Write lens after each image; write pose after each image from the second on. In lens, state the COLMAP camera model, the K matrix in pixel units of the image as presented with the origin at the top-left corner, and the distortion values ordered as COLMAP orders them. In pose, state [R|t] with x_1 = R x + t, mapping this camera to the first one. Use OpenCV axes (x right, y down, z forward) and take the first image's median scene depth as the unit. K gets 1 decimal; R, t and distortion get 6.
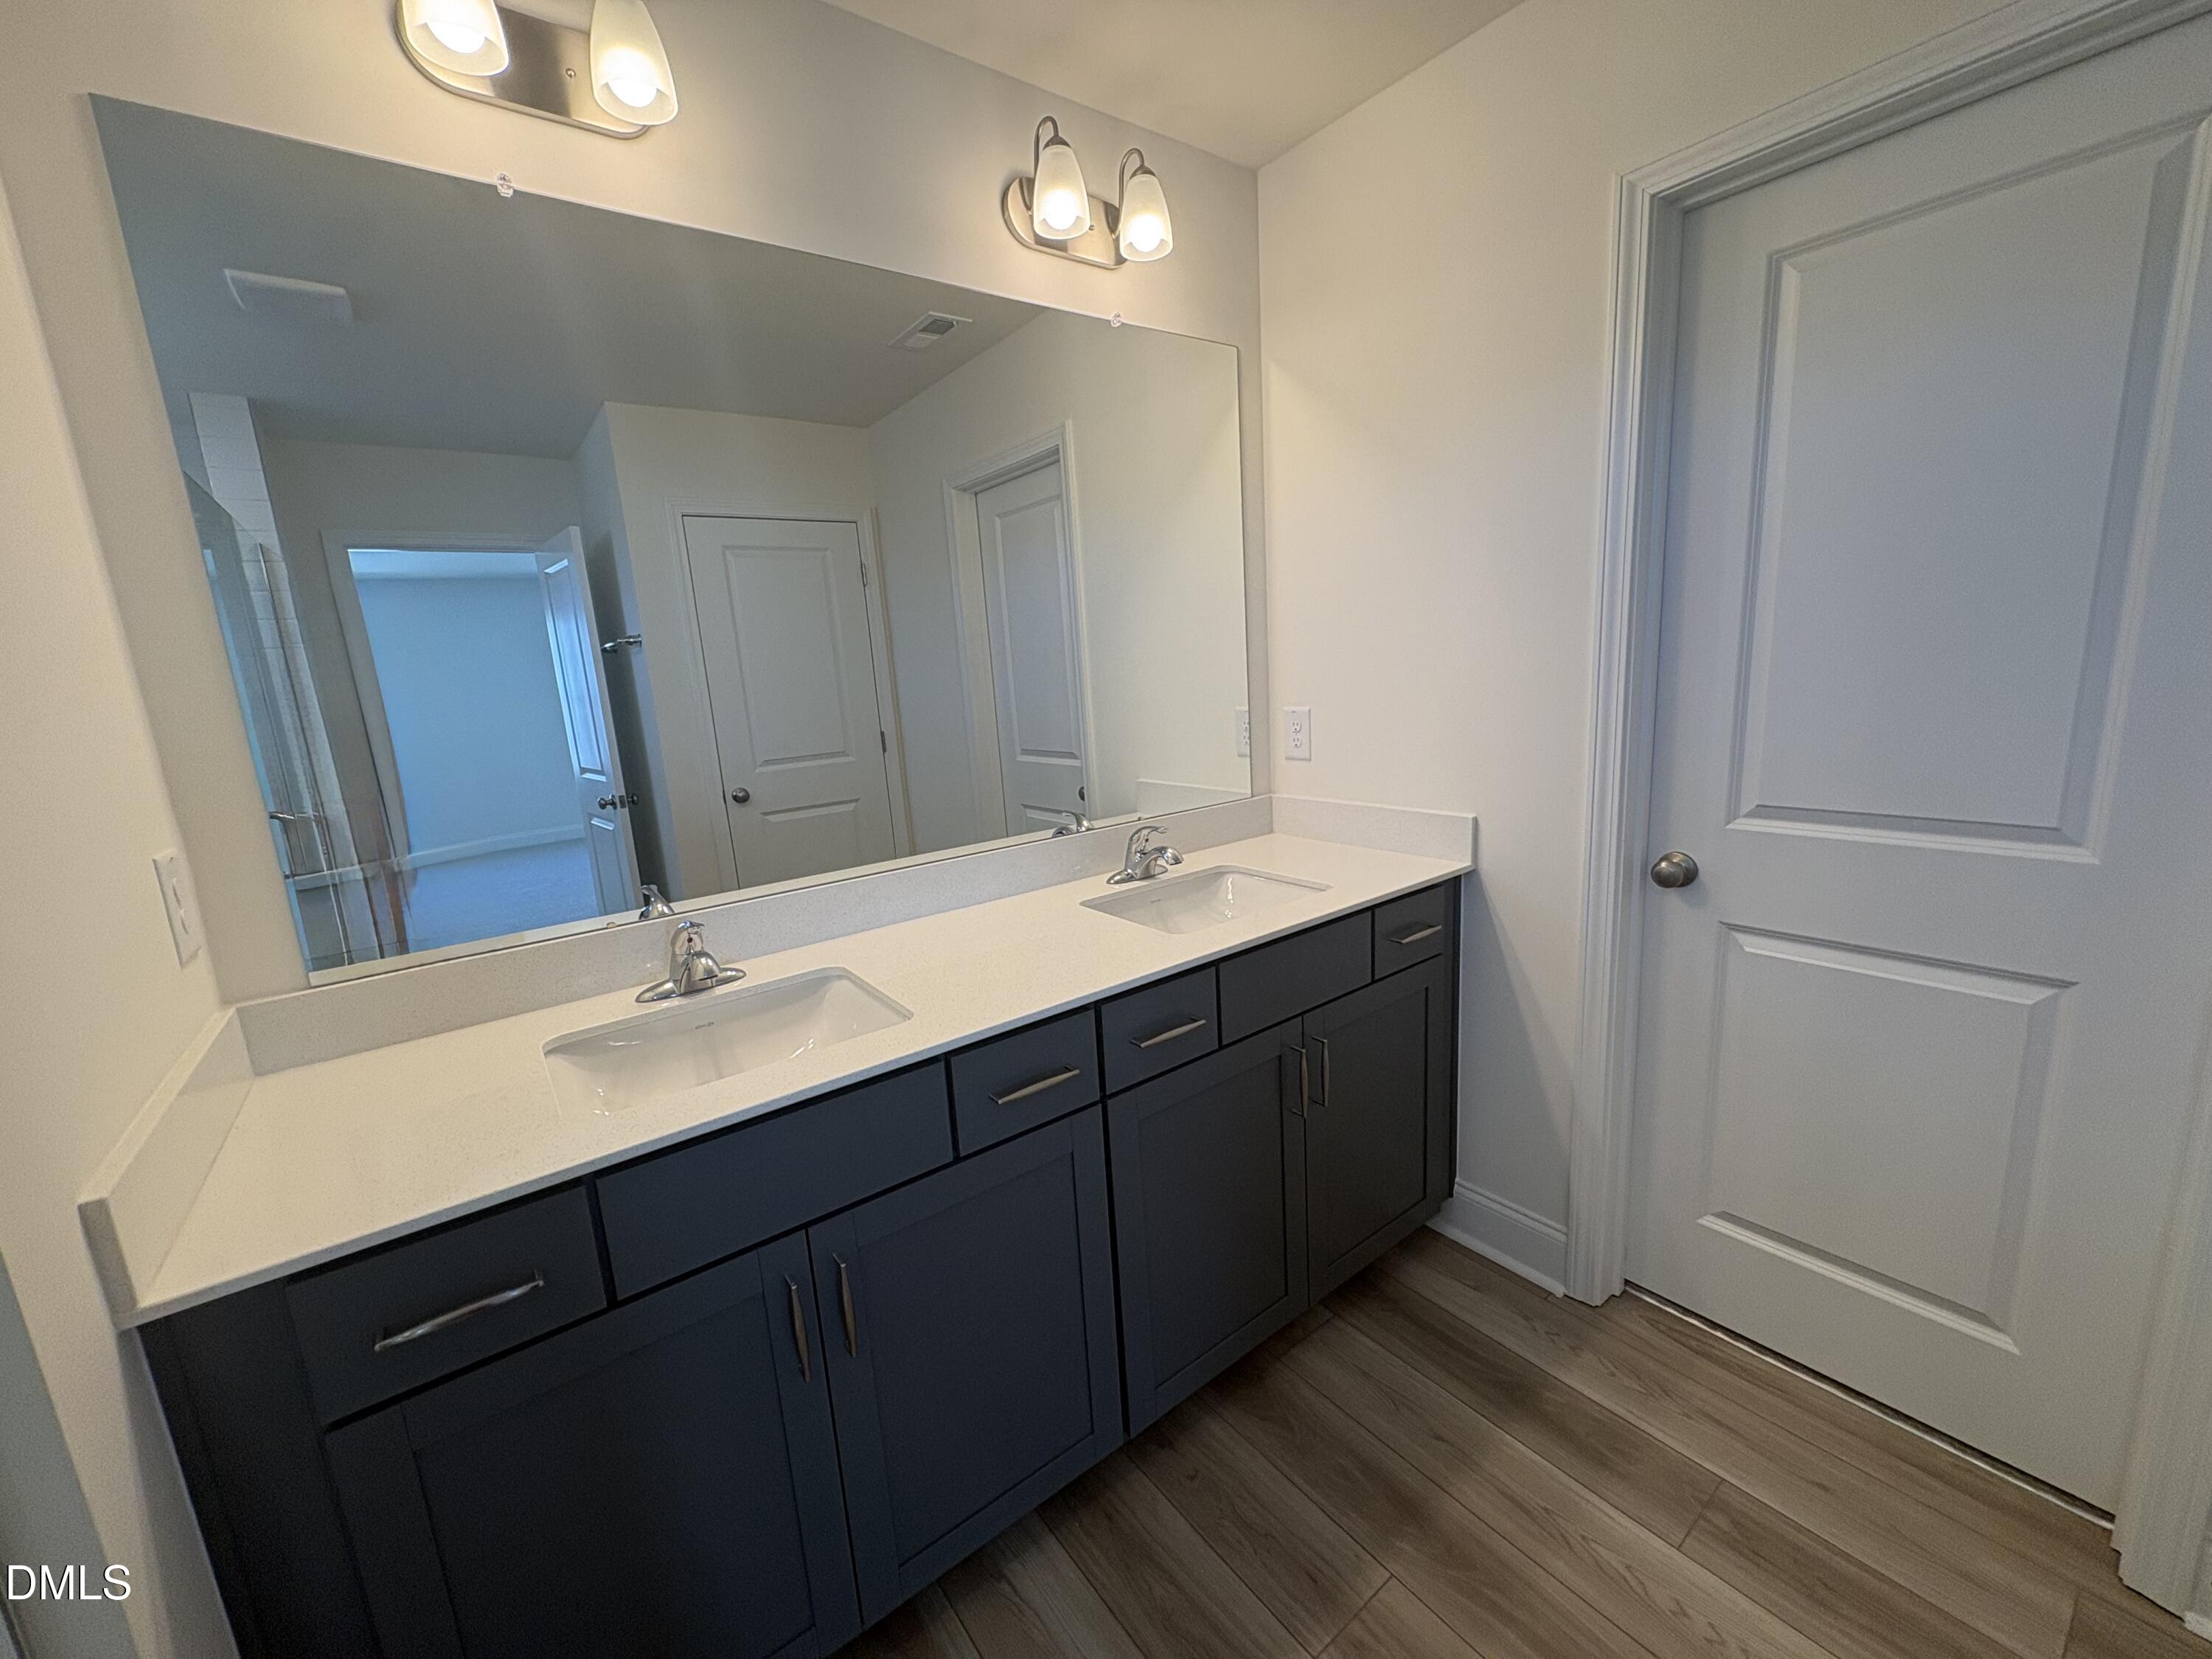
lens RADIAL K [[879.5, 0, 1104.0], [0, 879.5, 831.3], [0, 0, 1]] dist [-0.000363, -0.000216]
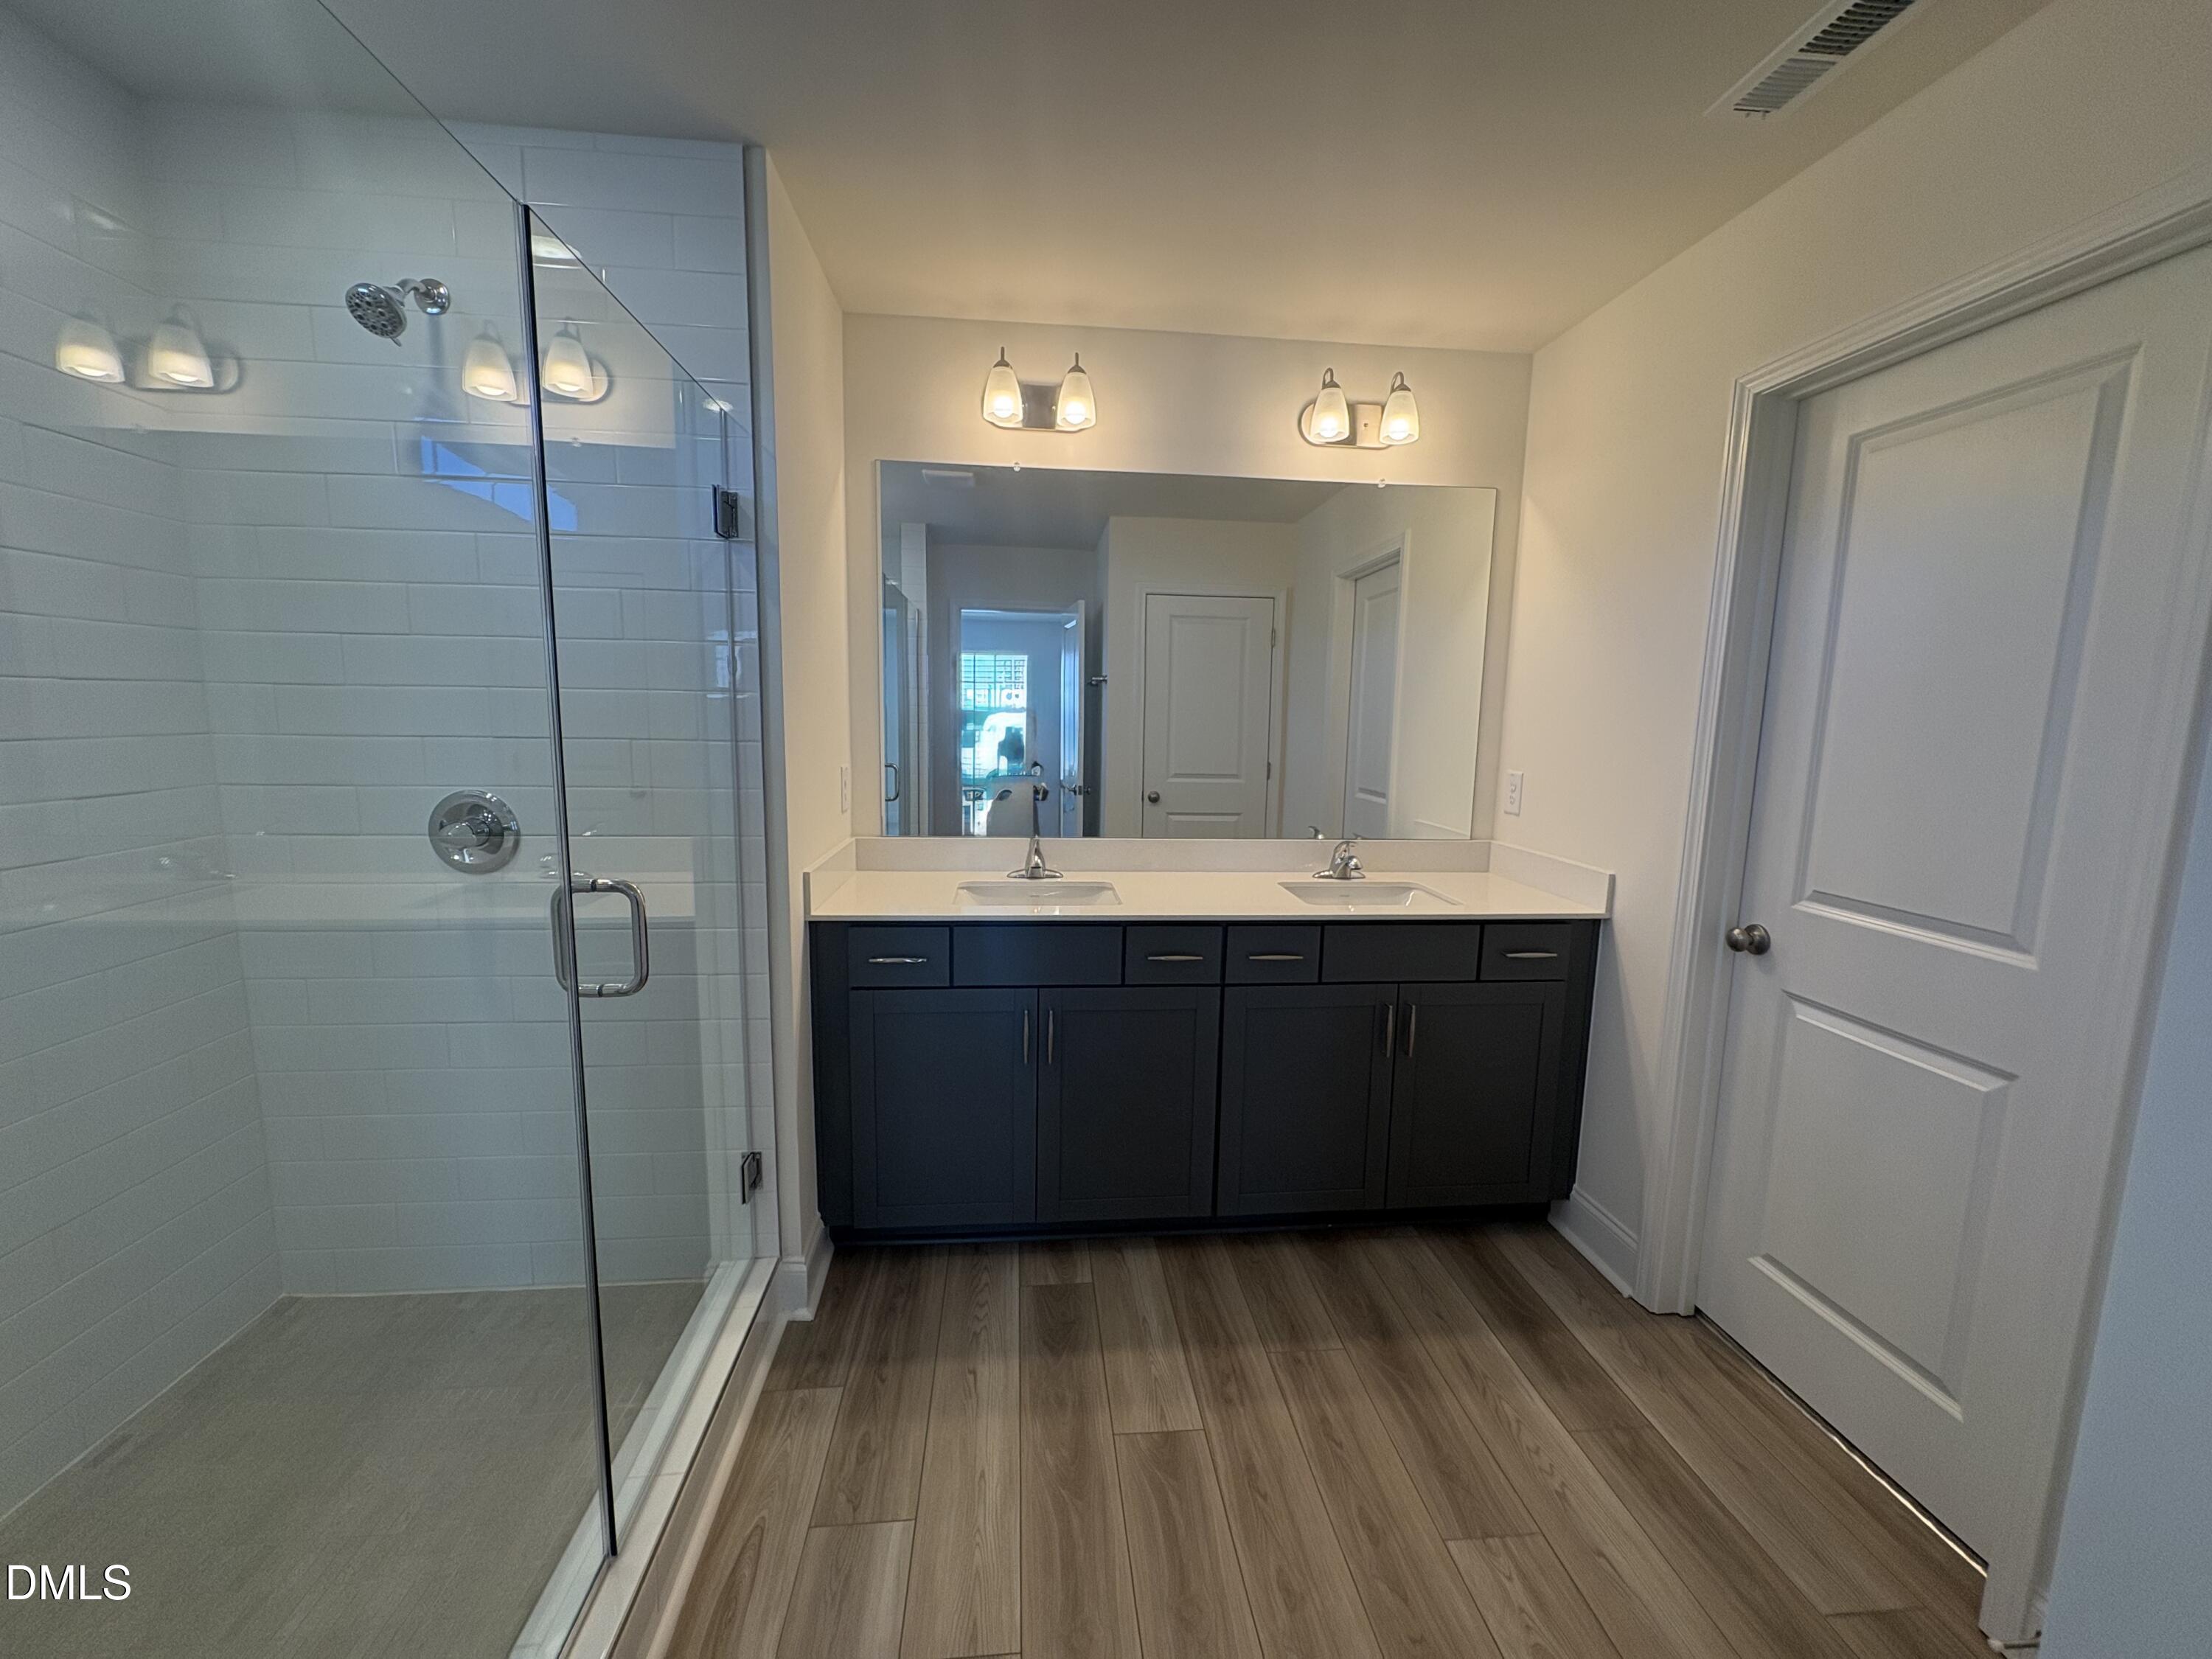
lens RADIAL K [[879.5, 0, 1104.0], [0, 879.5, 831.3], [0, 0, 1]] dist [-0.000363, -0.000216]
pose [[0.848337, 0.149485, -0.507915, 0.508133], [-0.172147, 0.985068, 0.002389, 0.050033], [0.500688, 0.085410, 0.861404, -0.456804]]
